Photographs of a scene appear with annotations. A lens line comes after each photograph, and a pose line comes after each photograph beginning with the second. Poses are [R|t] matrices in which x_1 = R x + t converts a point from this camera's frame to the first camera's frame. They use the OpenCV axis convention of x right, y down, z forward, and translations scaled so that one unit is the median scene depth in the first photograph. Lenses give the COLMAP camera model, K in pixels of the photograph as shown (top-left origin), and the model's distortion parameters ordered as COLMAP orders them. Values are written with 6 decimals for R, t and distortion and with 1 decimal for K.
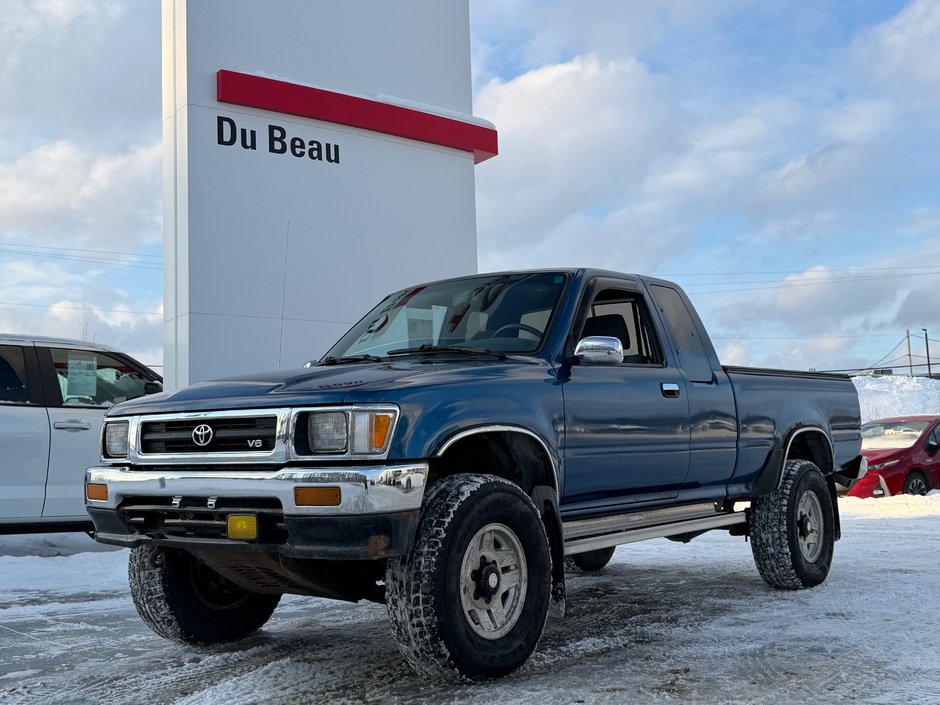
lens RADIAL K [[1099.1, 0, 466.5], [0, 1099.1, 355.6], [0, 0, 1]] dist [0.209762, -0.481583]
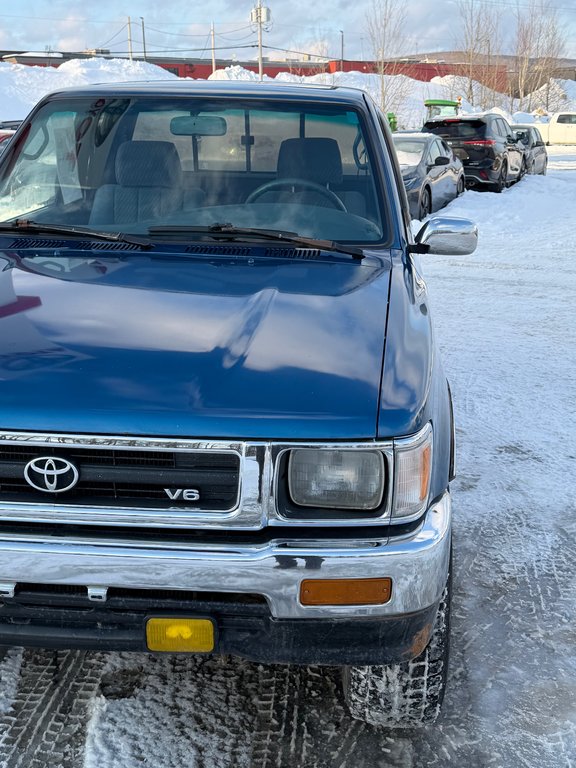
lens RADIAL K [[898.0, 0, 289.1], [0, 898.0, 386.6], [0, 0, 1]] dist [0.209762, -0.481583]
pose [[0.846480, -0.124647, 0.517625, -0.344638], [-0.073458, 0.935570, 0.345417, -0.126903], [-0.527329, -0.330412, 0.782785, 0.561009]]
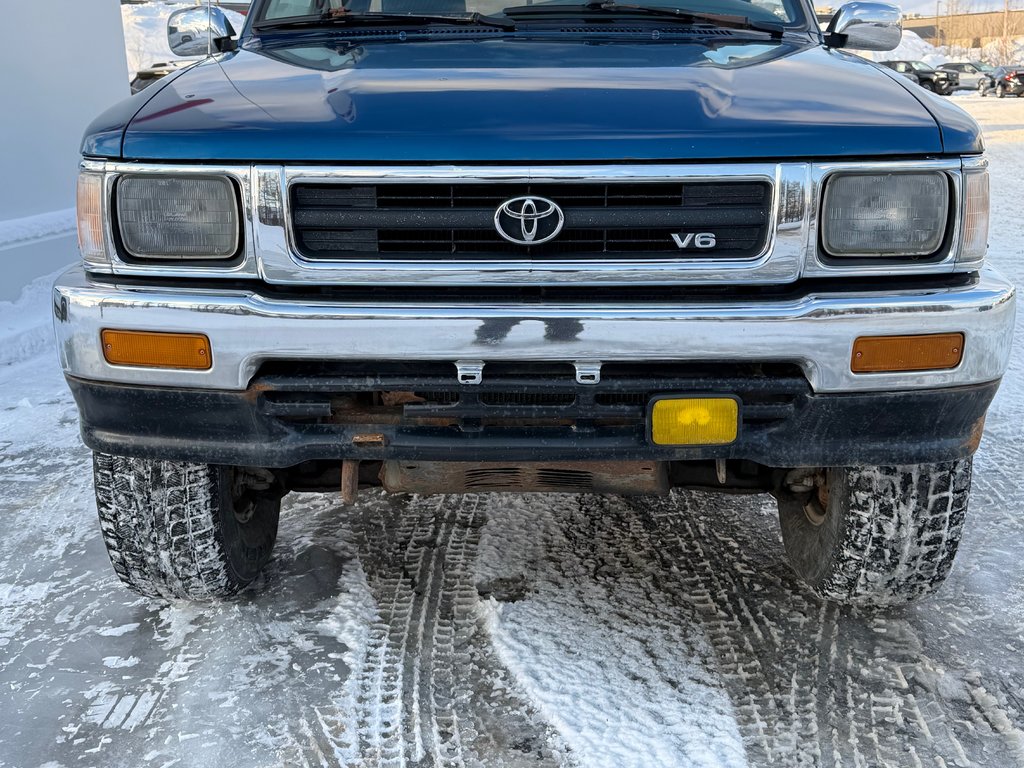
lens RADIAL K [[1197.3, 0, 508.2], [0, 1197.3, 387.4], [0, 0, 1]] dist [0.209762, -0.481583]
pose [[0.801790, -0.136266, 0.581863, -0.496797], [-0.058176, 0.951234, 0.302934, -0.008173], [-0.594767, -0.276740, 0.754763, 0.591931]]
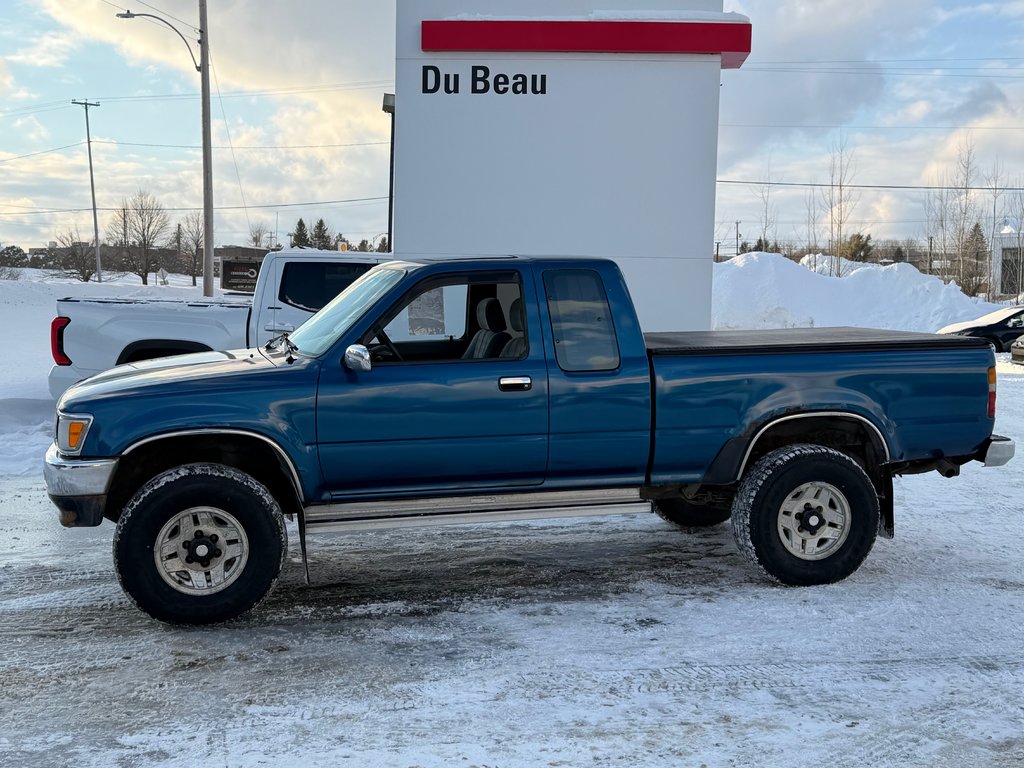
lens RADIAL K [[1197.3, 0, 508.2], [0, 1197.3, 387.4], [0, 0, 1]] dist [0.209762, -0.481583]
pose [[0.786618, 0.082563, -0.611895, 1.046605], [0.030310, 0.984661, 0.171826, -0.190655], [0.616695, -0.153708, 0.772050, 0.169247]]
